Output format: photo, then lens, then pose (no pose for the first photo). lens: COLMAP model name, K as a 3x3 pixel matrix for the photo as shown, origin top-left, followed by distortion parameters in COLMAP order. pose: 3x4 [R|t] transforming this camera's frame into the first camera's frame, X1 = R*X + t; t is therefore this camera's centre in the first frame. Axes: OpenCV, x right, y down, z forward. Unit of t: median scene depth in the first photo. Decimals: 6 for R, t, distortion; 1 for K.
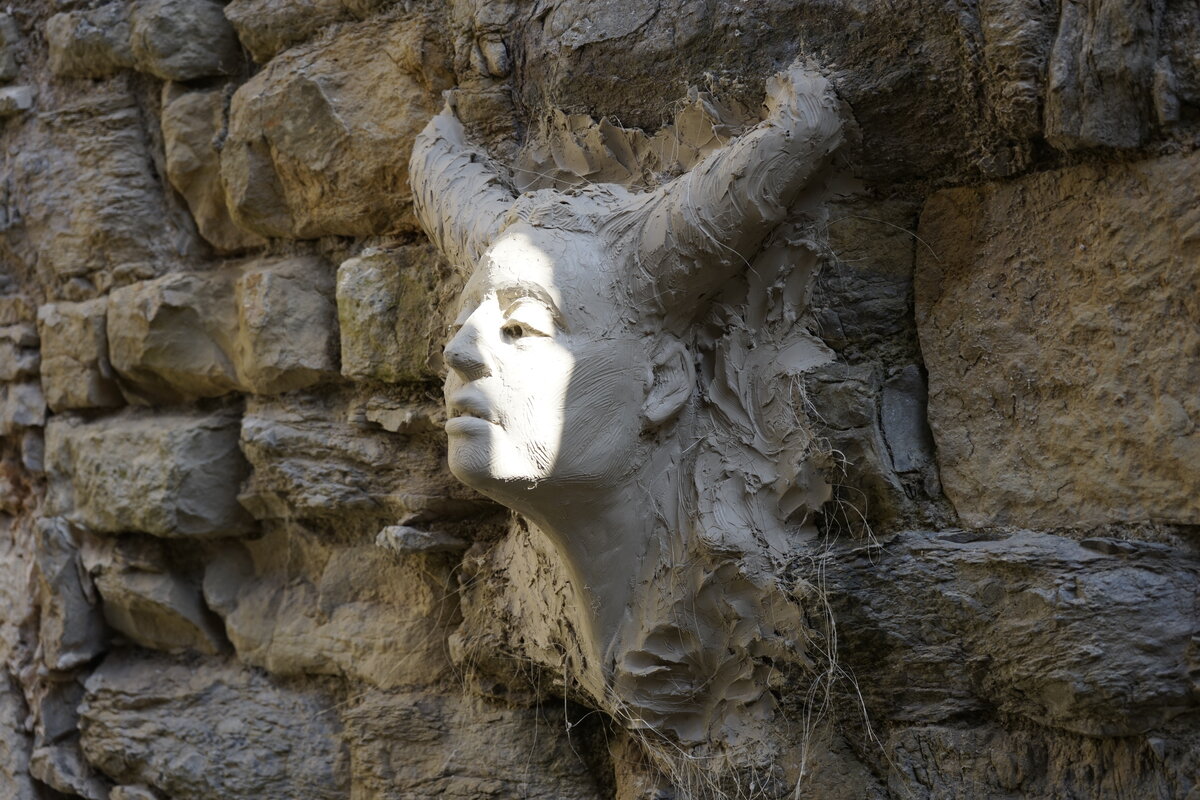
lens RADIAL K [[2164.7, 0, 600.0], [0, 2164.7, 400.0], [0, 0, 1]] dist [-0.023161, 0.017325]
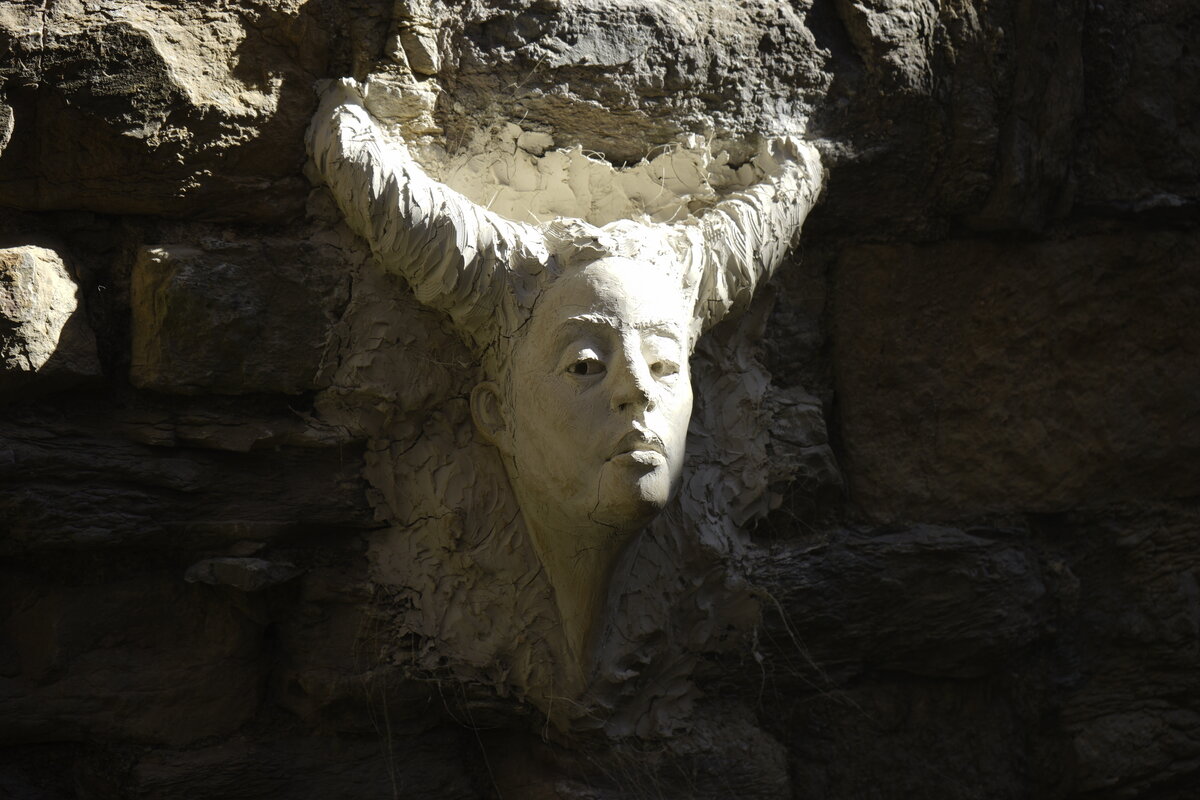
lens RADIAL K [[2379.1, 0, 600.0], [0, 2379.1, 400.0], [0, 0, 1]] dist [-0.034095, -0.035092]
pose [[0.443252, -0.024259, 0.896069, -1.054640], [-0.030513, 0.998646, 0.042129, -0.060230], [-0.895877, -0.046015, 0.441912, 0.526260]]
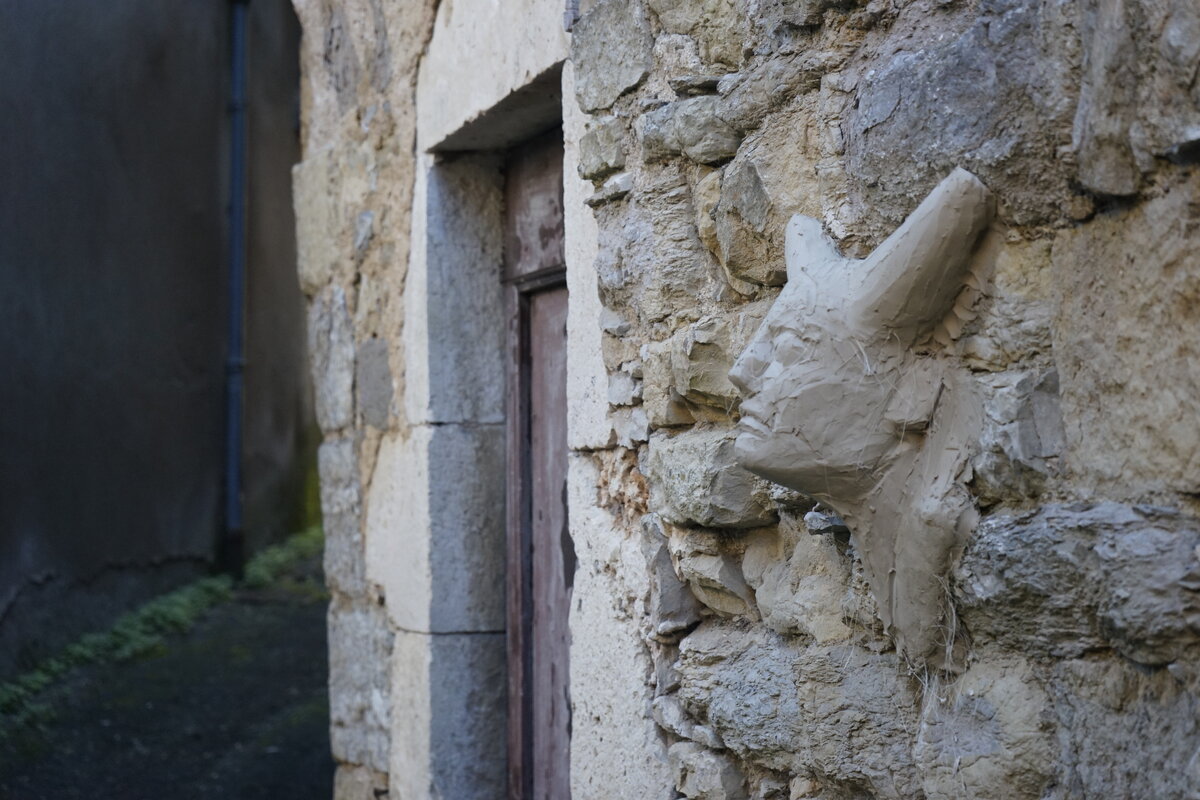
lens RADIAL K [[2457.8, 0, 600.0], [0, 2457.8, 400.0], [0, 0, 1]] dist [-0.050572, 0.136261]
pose [[0.860351, -0.036656, -0.508382, 0.625460], [0.033189, 0.999323, -0.015887, 0.014068], [0.508620, -0.003205, 0.860985, -0.345852]]
